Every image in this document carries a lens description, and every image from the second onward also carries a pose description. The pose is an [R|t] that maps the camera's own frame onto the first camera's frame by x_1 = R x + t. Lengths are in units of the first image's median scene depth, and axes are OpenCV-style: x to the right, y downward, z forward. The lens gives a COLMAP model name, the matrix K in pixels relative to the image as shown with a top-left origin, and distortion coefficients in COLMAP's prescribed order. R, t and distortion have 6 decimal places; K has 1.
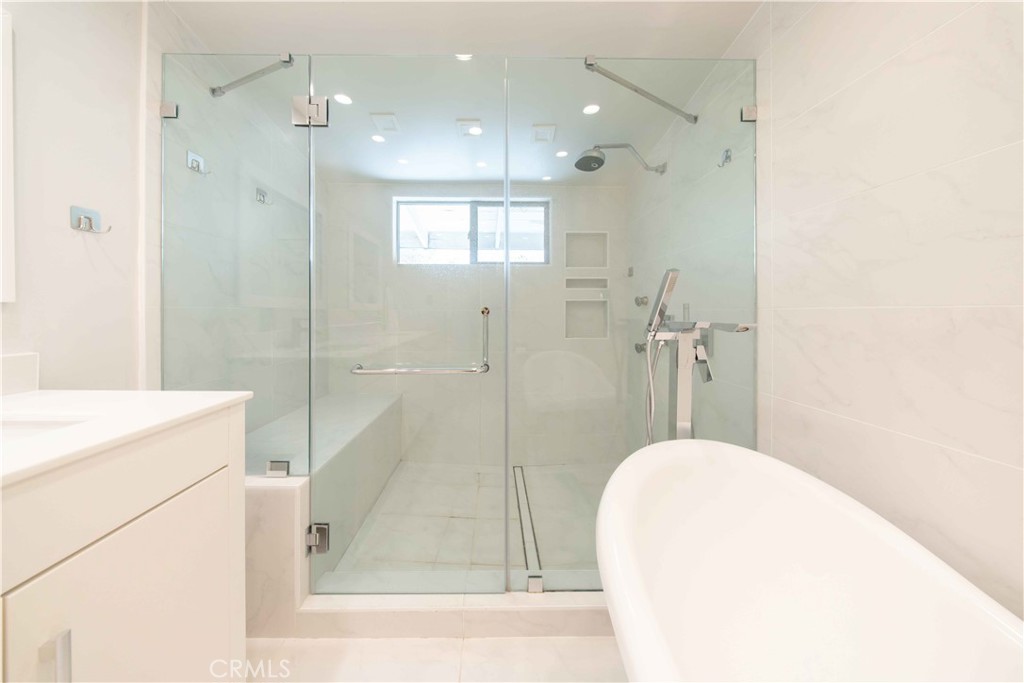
lens RADIAL K [[308.4, 0, 502.7], [0, 308.4, 312.0], [0, 0, 1]] dist [-0.006128, -0.000073]
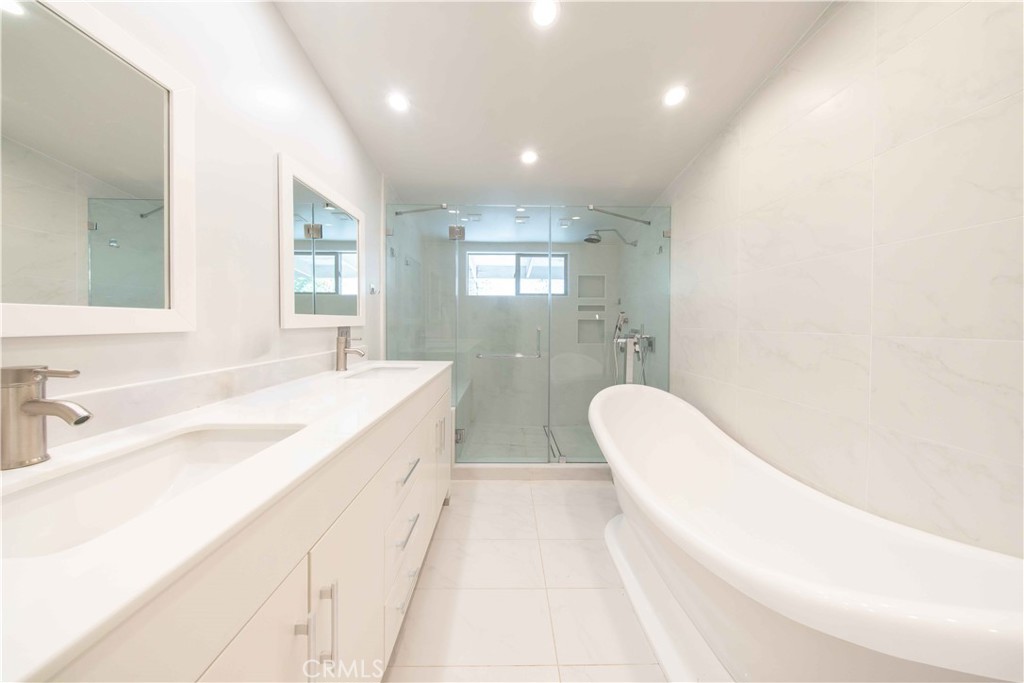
lens RADIAL K [[301.8, 0, 521.2], [0, 301.8, 326.6], [0, 0, 1]] dist [-0.000304, -0.000024]
pose [[0.999878, 0.003620, 0.015216, -0.136217], [-0.003834, 0.999894, 0.014074, -0.028932], [-0.015164, -0.014131, 0.999785, -0.675603]]
